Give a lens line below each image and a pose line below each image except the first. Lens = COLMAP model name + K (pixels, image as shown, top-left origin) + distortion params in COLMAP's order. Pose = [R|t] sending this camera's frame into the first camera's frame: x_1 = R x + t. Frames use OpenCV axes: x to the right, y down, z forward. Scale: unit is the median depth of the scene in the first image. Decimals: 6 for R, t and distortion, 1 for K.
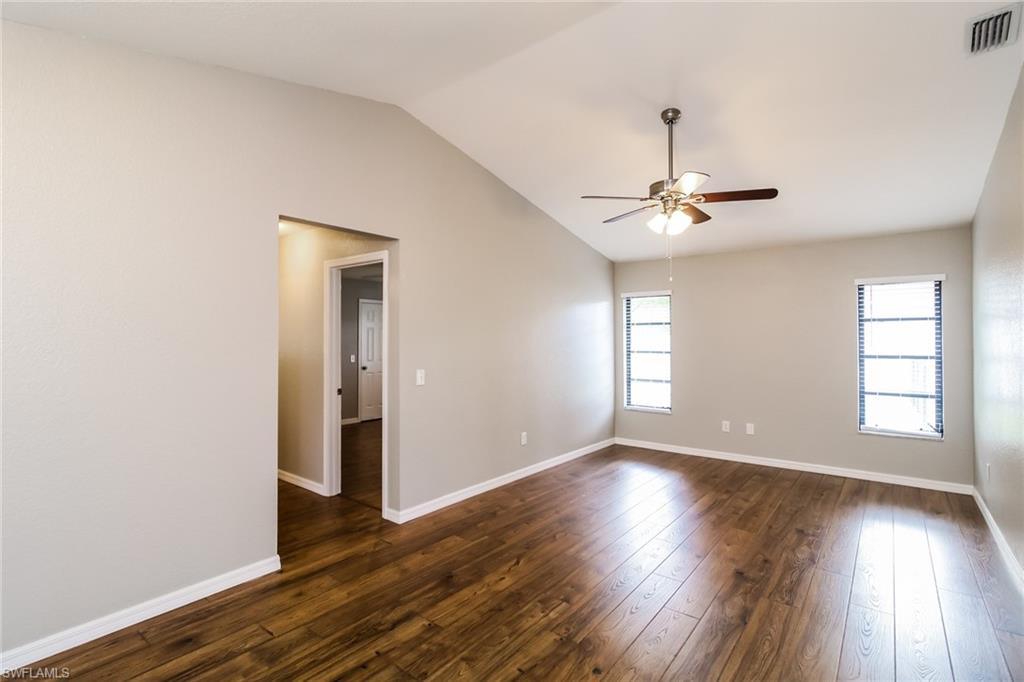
lens RADIAL K [[478.0, 0, 498.8], [0, 478.0, 337.6], [0, 0, 1]] dist [-0.000621, -0.000151]
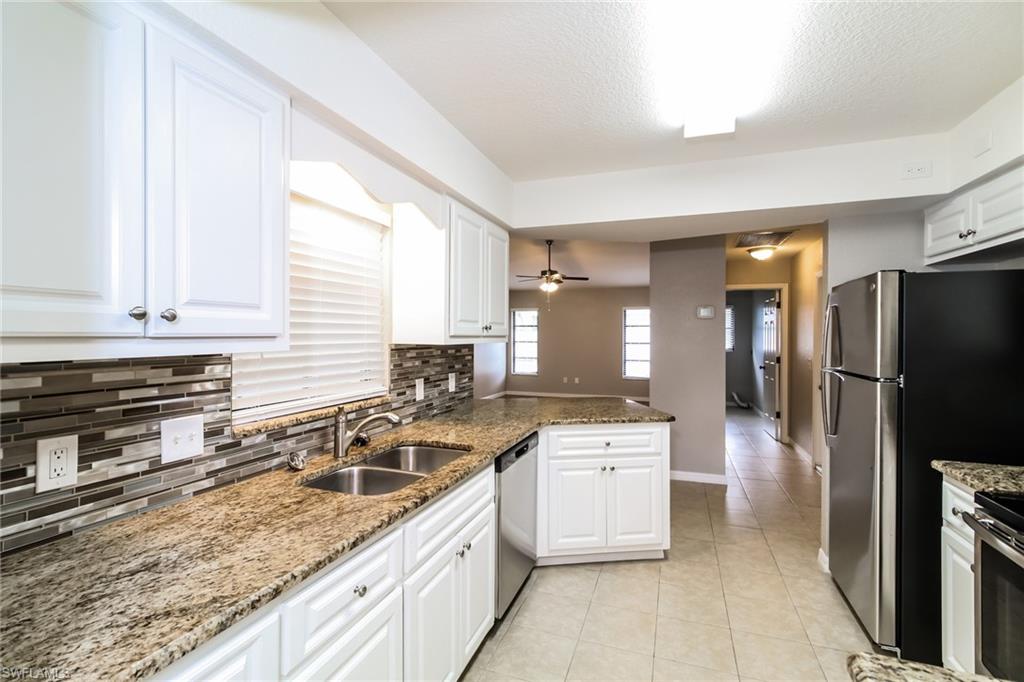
lens RADIAL K [[478.0, 0, 498.8], [0, 478.0, 337.6], [0, 0, 1]] dist [-0.000621, -0.000151]
pose [[0.946388, 0.001777, 0.323029, -0.376293], [-0.006357, 0.999894, 0.013124, -0.009030], [-0.322971, -0.014474, 0.946298, -0.687788]]
